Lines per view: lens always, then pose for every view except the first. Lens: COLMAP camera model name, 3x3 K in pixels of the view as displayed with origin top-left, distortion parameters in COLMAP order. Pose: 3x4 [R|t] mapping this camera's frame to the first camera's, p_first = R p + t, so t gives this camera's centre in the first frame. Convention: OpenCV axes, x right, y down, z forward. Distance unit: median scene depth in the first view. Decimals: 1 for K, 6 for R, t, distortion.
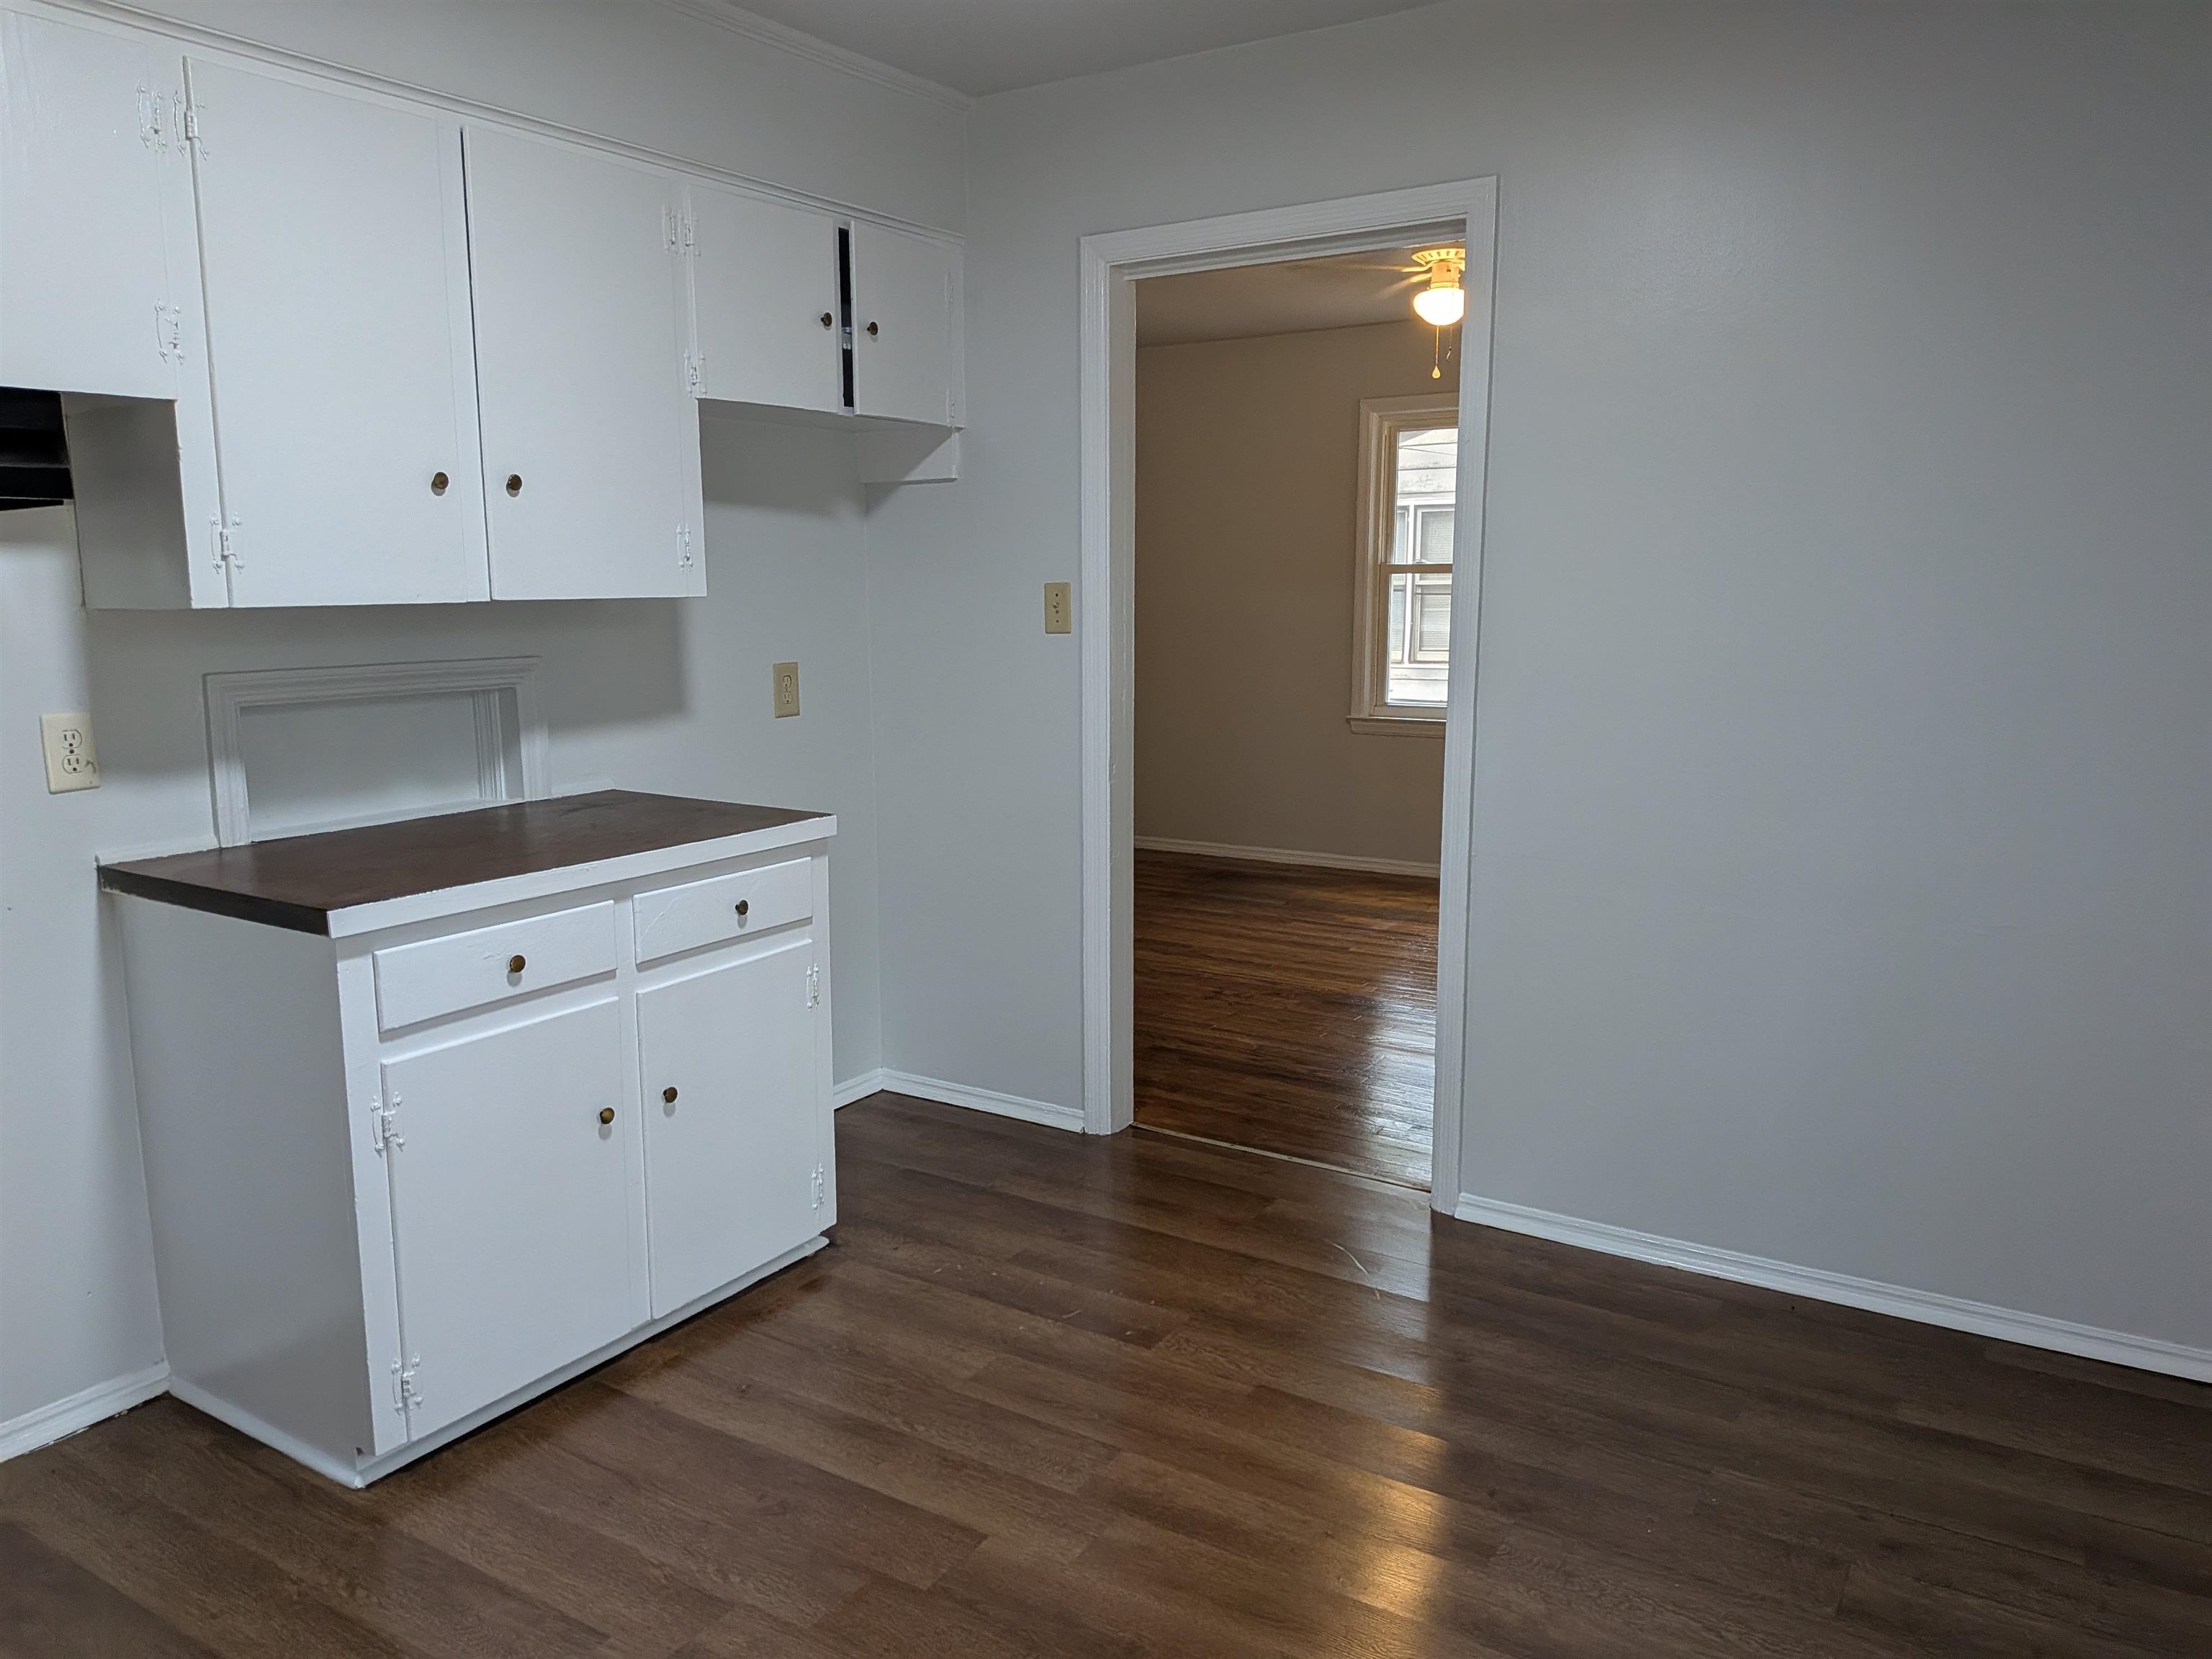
lens RADIAL K [[1583.6, 0, 1045.8], [0, 1583.6, 834.2], [0, 0, 1]] dist [0.050058, -0.109972]
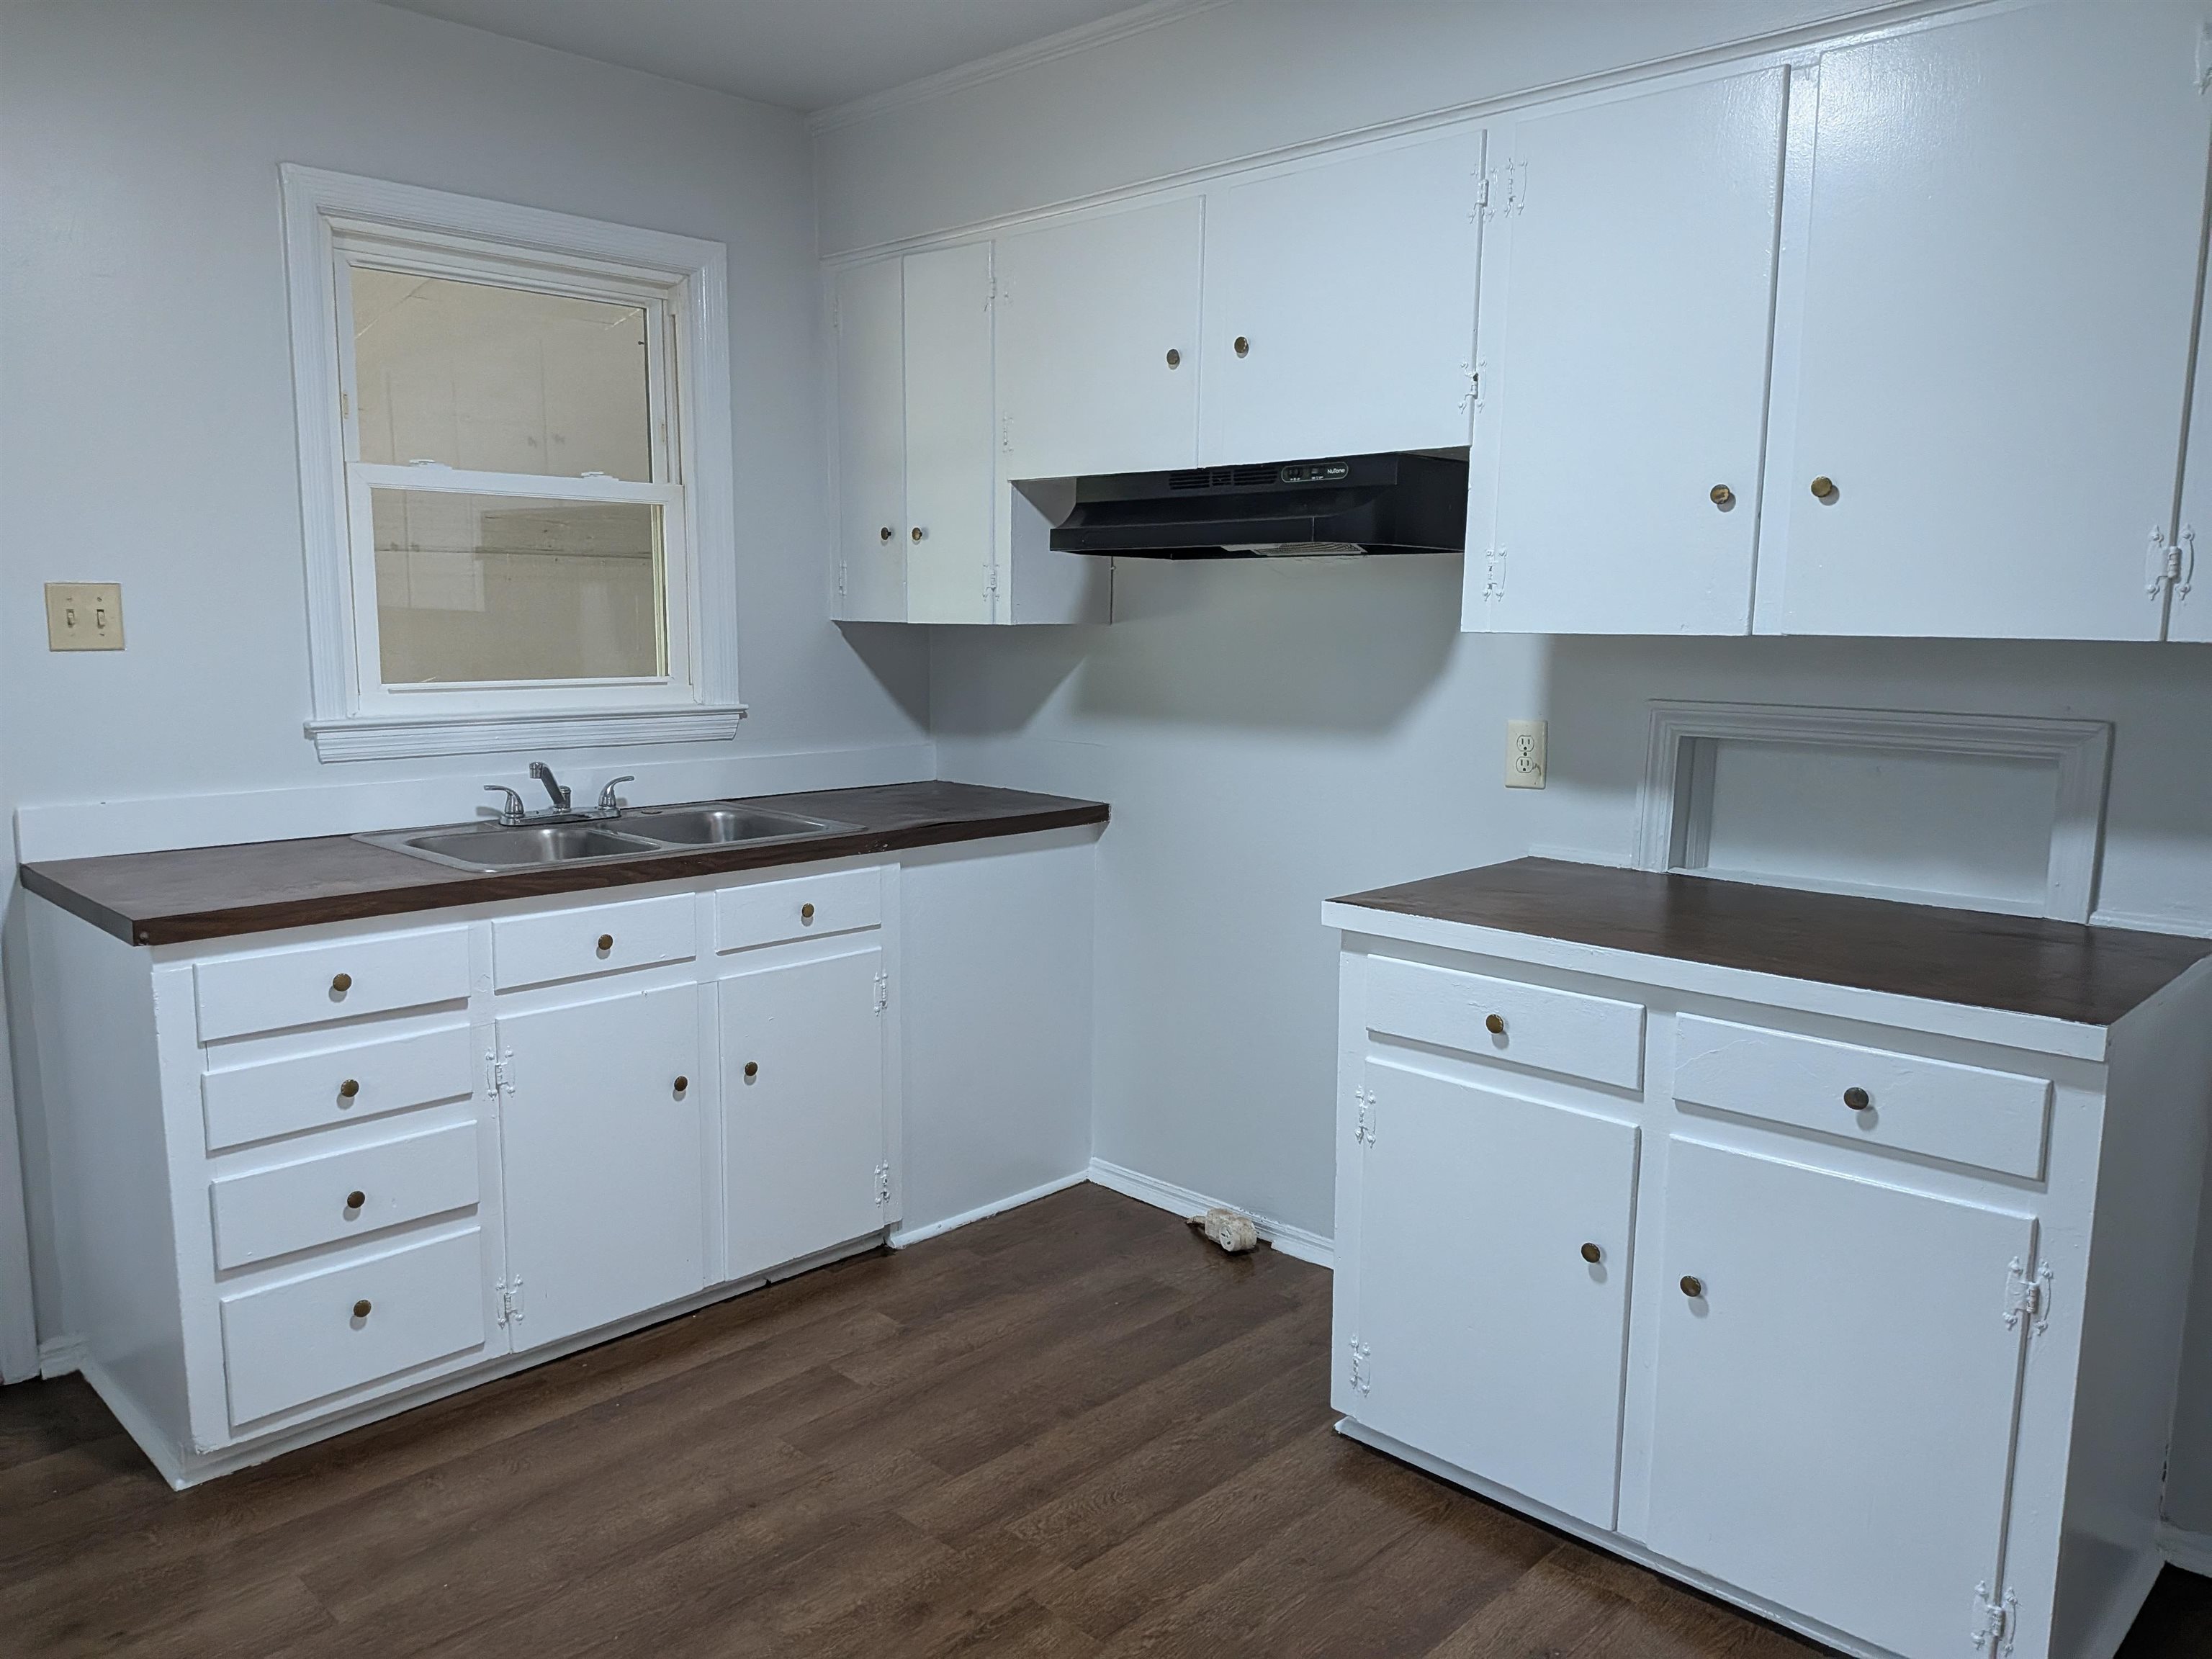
lens RADIAL K [[1583.6, 0, 1045.8], [0, 1583.6, 834.2], [0, 0, 1]] dist [0.050058, -0.109972]
pose [[-0.203756, 0.146935, -0.967933, 0.575651], [-0.155589, 0.971248, 0.180191, -0.146863], [0.966579, 0.187315, -0.175037, 0.859866]]
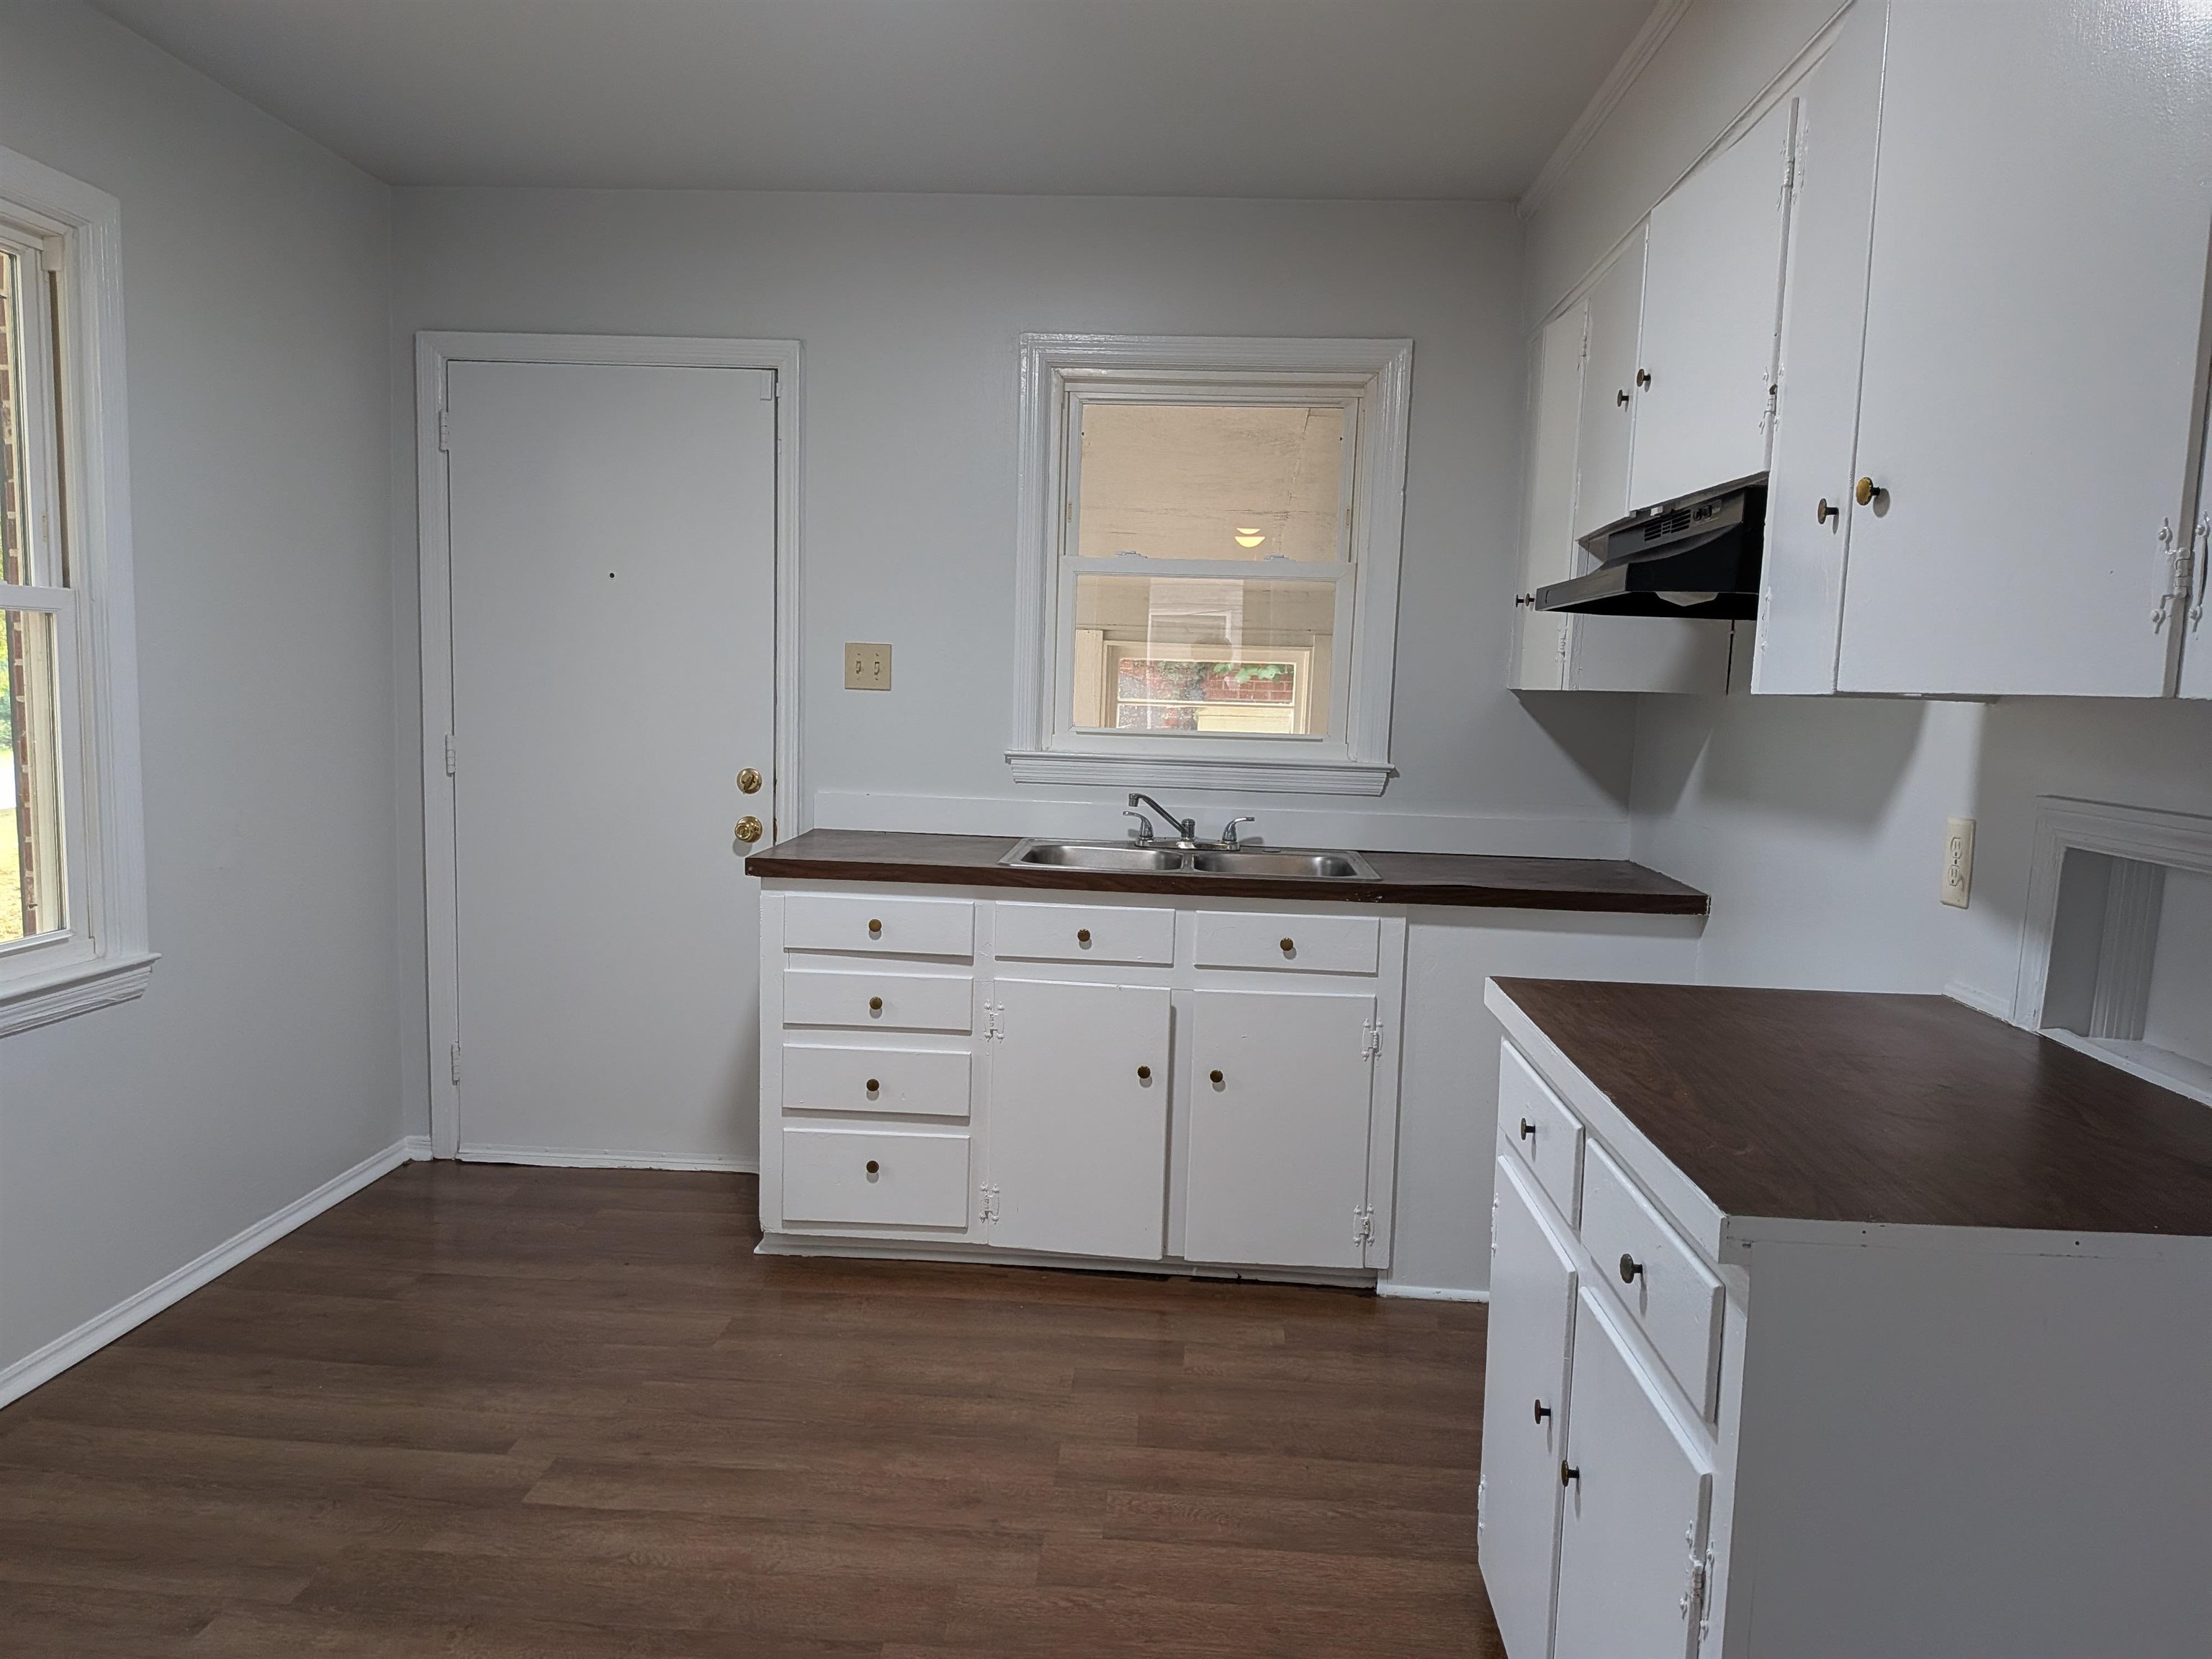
lens RADIAL K [[1576.0, 0, 1095.6], [0, 1576.0, 865.2], [0, 0, 1]] dist [0.090445, -0.192076]
pose [[-0.866901, 0.039657, -0.496900, 0.241150], [-0.100332, 0.962549, 0.251860, -0.222146], [0.488278, 0.268193, -0.830456, 1.476928]]
